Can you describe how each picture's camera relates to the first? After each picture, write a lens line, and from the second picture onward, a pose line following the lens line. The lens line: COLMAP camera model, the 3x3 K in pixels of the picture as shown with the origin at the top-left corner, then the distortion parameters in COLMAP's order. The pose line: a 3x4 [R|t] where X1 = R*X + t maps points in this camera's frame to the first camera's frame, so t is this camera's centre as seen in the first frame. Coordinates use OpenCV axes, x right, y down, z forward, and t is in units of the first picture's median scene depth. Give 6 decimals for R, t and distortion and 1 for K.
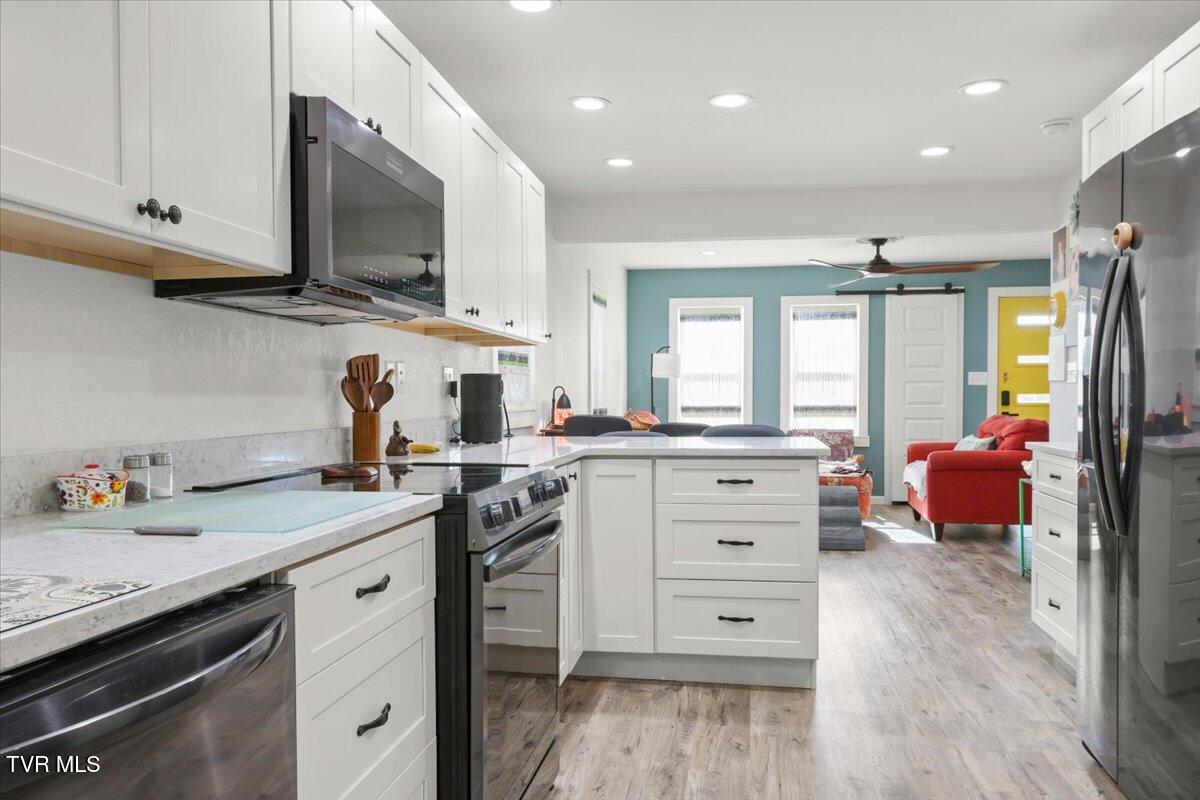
lens RADIAL K [[896.1, 0, 600.0], [0, 896.1, 400.0], [0, 0, 1]] dist [-0.007927, 0.007298]
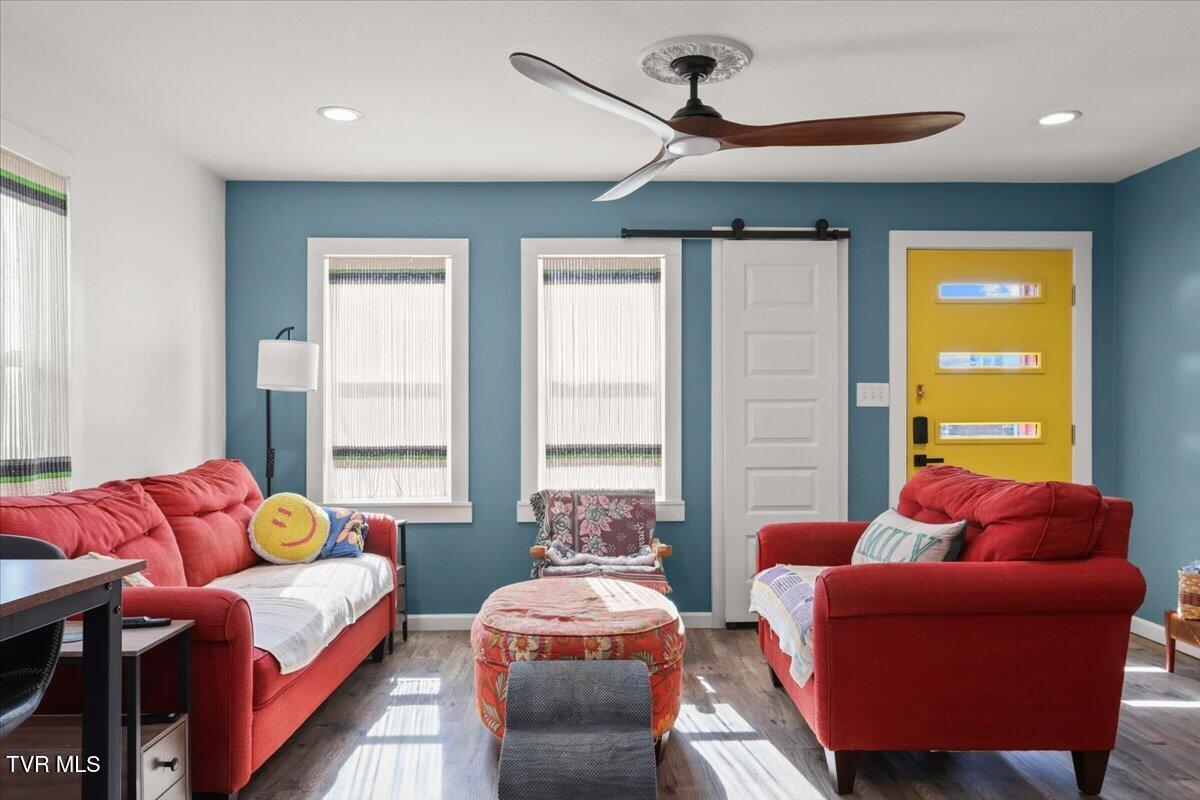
lens RADIAL K [[896.1, 0, 600.0], [0, 896.1, 400.0], [0, 0, 1]] dist [-0.007927, 0.007298]
pose [[0.982924, 0.004298, 0.183961, 0.154296], [0.001985, 0.999421, -0.033955, -0.002342], [-0.184000, 0.033741, 0.982347, 0.486254]]
